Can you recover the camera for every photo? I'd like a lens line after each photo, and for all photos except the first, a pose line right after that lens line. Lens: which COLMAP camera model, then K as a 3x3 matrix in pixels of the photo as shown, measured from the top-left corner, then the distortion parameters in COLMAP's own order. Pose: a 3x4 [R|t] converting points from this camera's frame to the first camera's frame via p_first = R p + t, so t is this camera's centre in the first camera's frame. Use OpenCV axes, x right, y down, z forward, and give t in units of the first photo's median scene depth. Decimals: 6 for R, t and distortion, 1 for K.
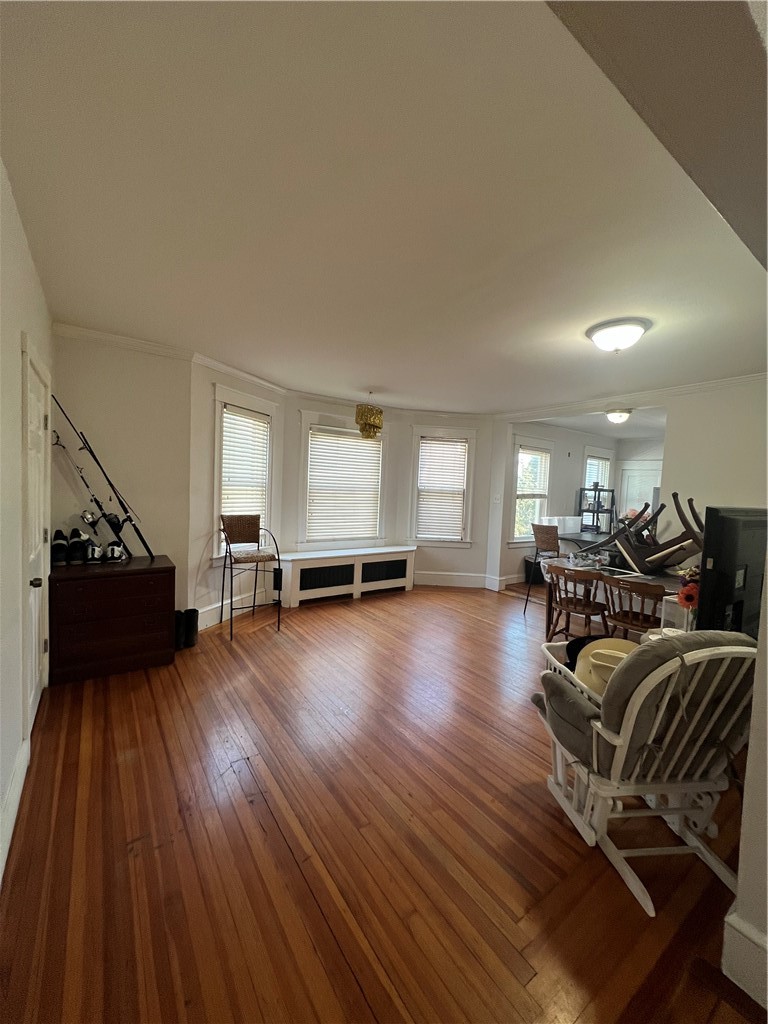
lens RADIAL K [[408.1, 0, 384.0], [0, 408.1, 512.0], [0, 0, 1]] dist [0.000437, 0.000042]
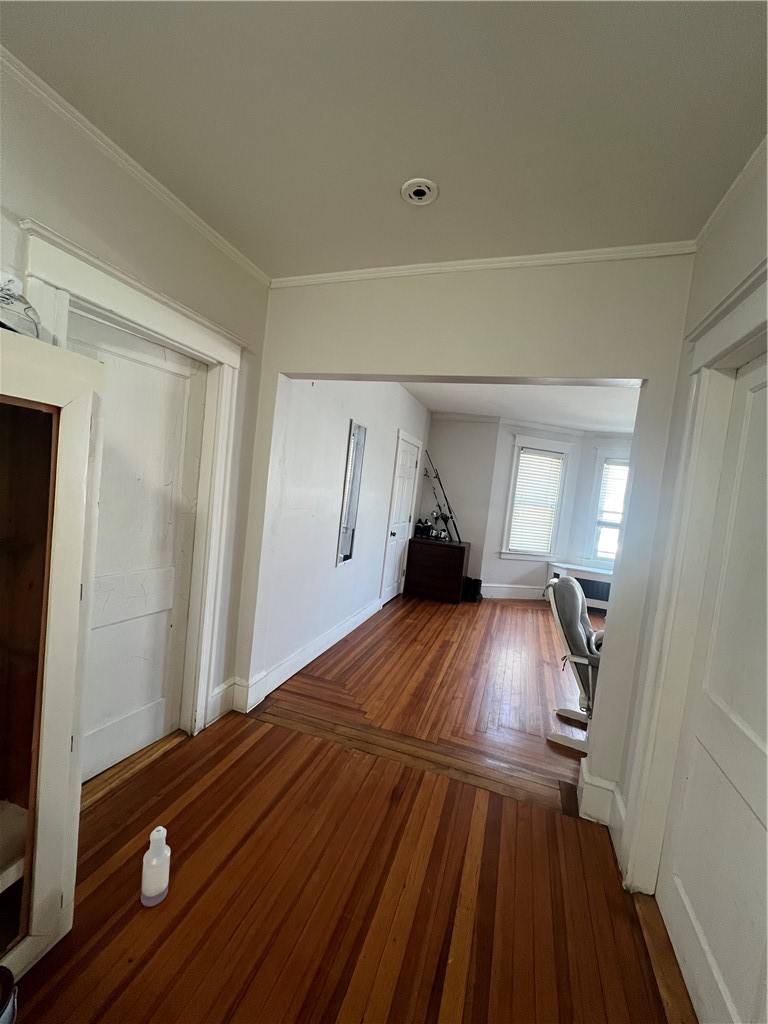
lens RADIAL K [[408.1, 0, 384.0], [0, 408.1, 512.0], [0, 0, 1]] dist [0.000437, 0.000042]
pose [[0.588543, 0.071489, -0.805299, 0.626570], [-0.131570, 0.991273, -0.008158, 0.047342], [0.797688, 0.110754, 0.592813, -0.277951]]
